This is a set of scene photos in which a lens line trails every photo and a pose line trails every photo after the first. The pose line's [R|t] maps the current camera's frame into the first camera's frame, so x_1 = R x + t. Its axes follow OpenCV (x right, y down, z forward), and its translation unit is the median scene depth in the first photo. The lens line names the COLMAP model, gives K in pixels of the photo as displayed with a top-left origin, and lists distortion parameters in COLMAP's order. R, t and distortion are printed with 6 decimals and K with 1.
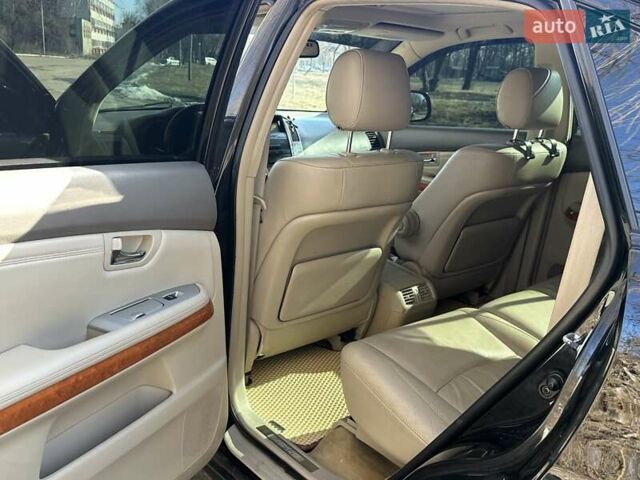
lens RADIAL K [[505.8, 0, 320.0], [0, 505.8, 240.0], [0, 0, 1]] dist [0.043734, -0.002866]
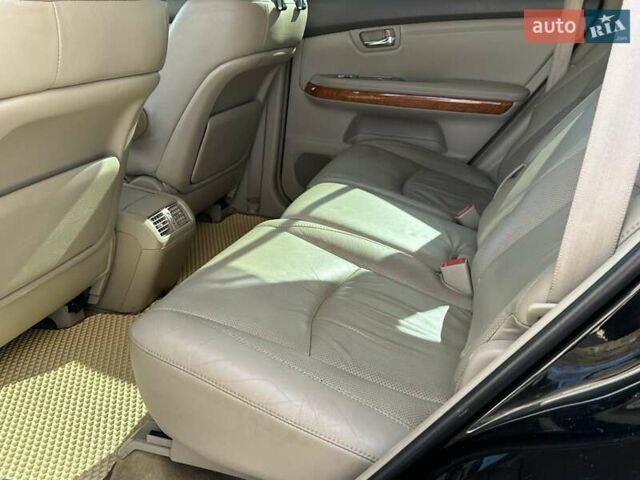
lens RADIAL K [[633.4, 0, 320.0], [0, 633.4, 240.0], [0, 0, 1]] dist [0.061637, -0.011484]
pose [[0.866934, -0.214299, 0.450002, -0.032711], [0.148655, 0.972930, 0.176942, 0.010998], [-0.475739, -0.086502, 0.875323, 0.138249]]
